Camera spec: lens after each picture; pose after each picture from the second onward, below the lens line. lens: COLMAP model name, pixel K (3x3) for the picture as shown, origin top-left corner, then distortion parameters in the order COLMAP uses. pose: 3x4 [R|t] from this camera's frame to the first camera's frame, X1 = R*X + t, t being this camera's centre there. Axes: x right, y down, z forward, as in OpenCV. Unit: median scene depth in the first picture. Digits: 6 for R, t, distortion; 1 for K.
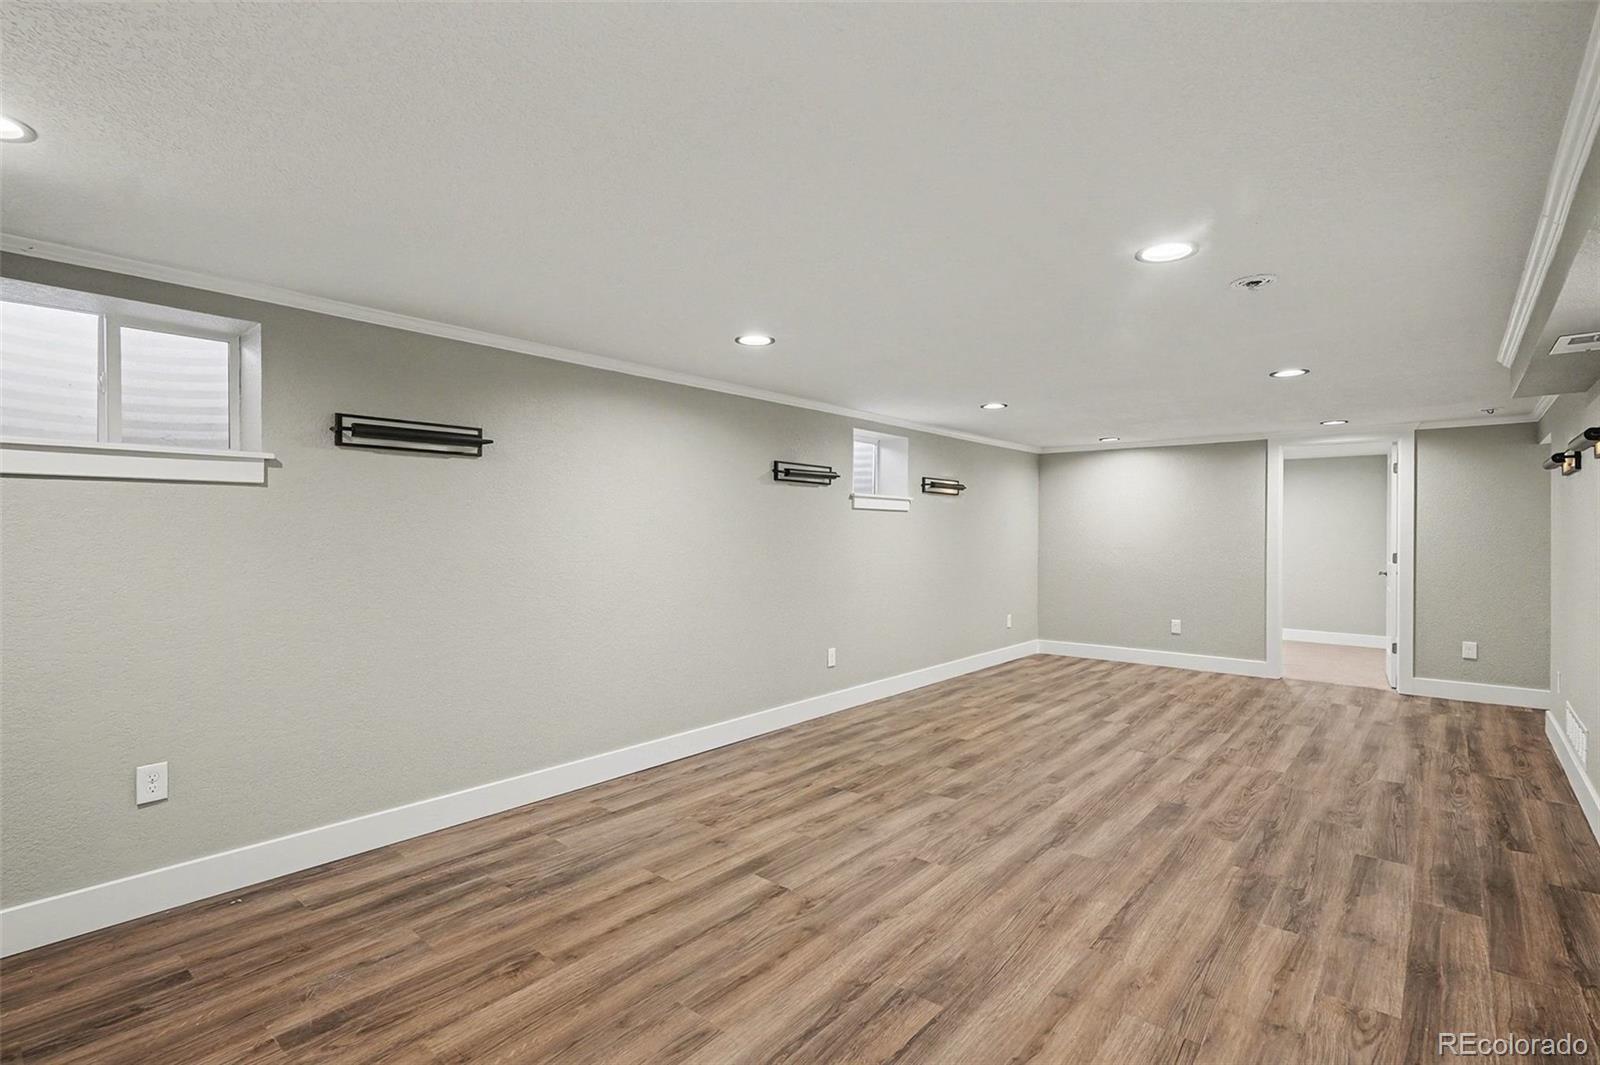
lens RADIAL K [[755.3, 0, 804.0], [0, 755.3, 525.6], [0, 0, 1]] dist [-0.002438, -0.000255]
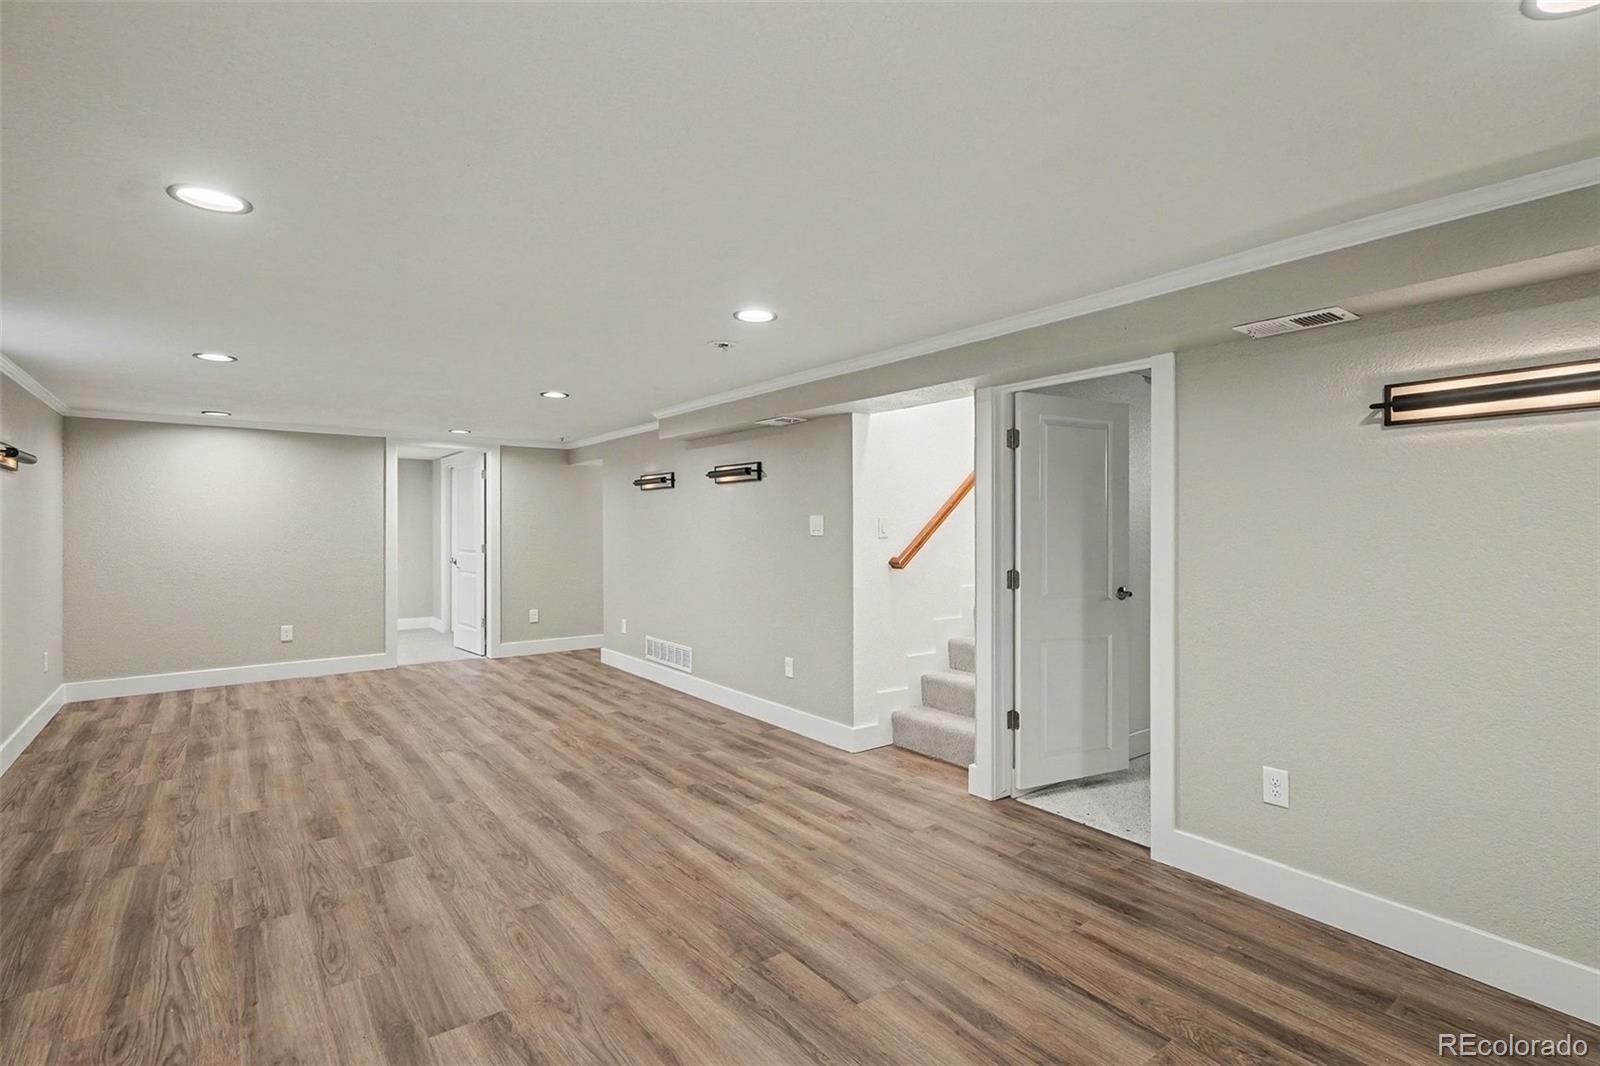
lens RADIAL K [[755.3, 0, 804.0], [0, 755.3, 526.1], [0, 0, 1]] dist [-0.002438, -0.000255]
pose [[0.213808, -0.005476, 0.976860, -0.524057], [-0.003961, 0.999971, 0.006473, -0.004834], [-0.976868, -0.005253, 0.213780, 0.420002]]
